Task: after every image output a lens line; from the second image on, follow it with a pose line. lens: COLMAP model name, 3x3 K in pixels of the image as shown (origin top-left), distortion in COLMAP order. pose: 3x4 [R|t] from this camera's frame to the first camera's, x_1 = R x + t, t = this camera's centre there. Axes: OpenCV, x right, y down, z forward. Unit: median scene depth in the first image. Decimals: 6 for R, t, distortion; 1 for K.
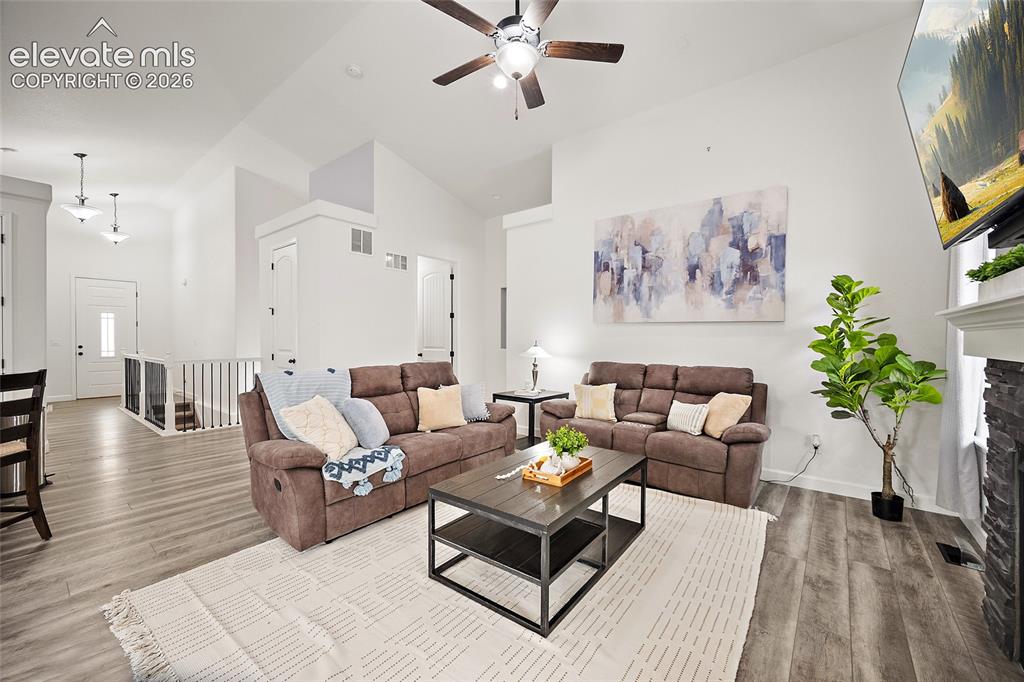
lens RADIAL K [[402.4, 0, 514.6], [0, 402.4, 346.8], [0, 0, 1]] dist [0.003105, 0.000017]
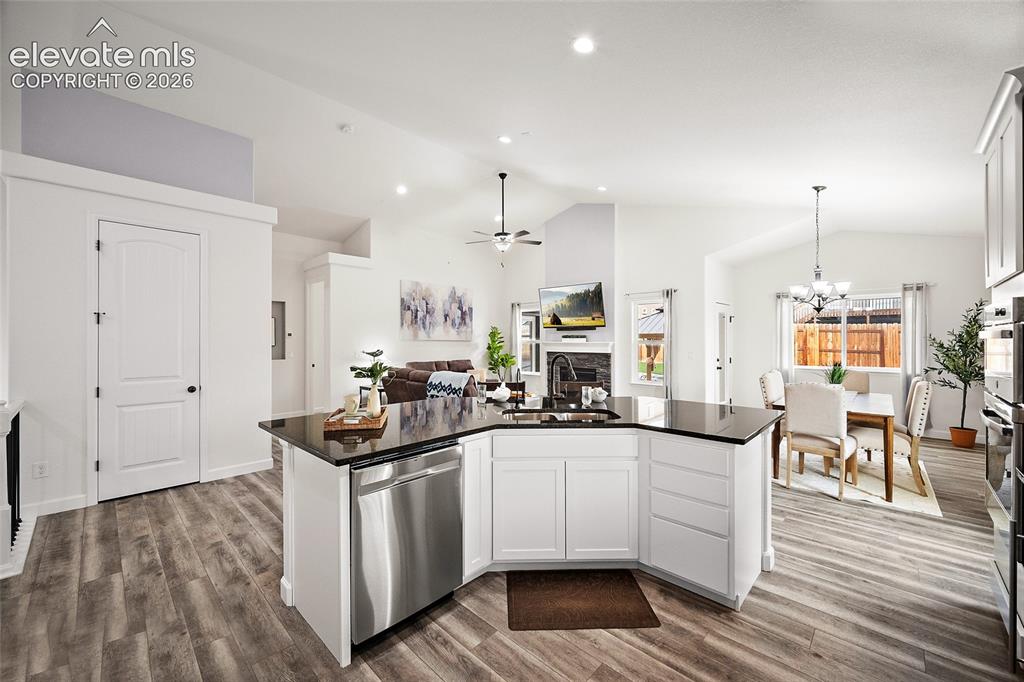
lens RADIAL K [[402.4, 0, 501.7], [0, 402.4, 341.8], [0, 0, 1]] dist [0.003105, 0.000017]
pose [[0.111916, -0.009386, 0.993673, -1.659421], [0.020726, 0.999760, 0.007109, -0.062756], [-0.993502, 0.019799, 0.112083, 0.454623]]
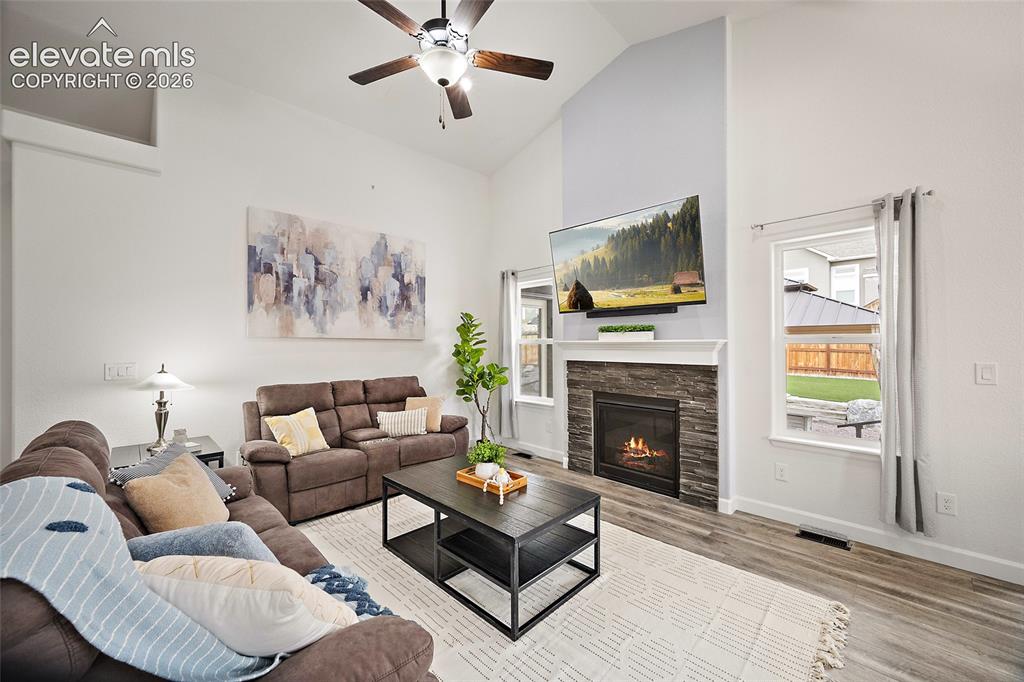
lens RADIAL K [[402.4, 0, 502.1], [0, 402.4, 340.4], [0, 0, 1]] dist [0.003105, 0.000017]
pose [[0.151076, 0.001931, 0.988520, -0.572788], [0.024624, 0.999680, -0.005716, -0.041202], [-0.988215, 0.025205, 0.150980, 0.463776]]
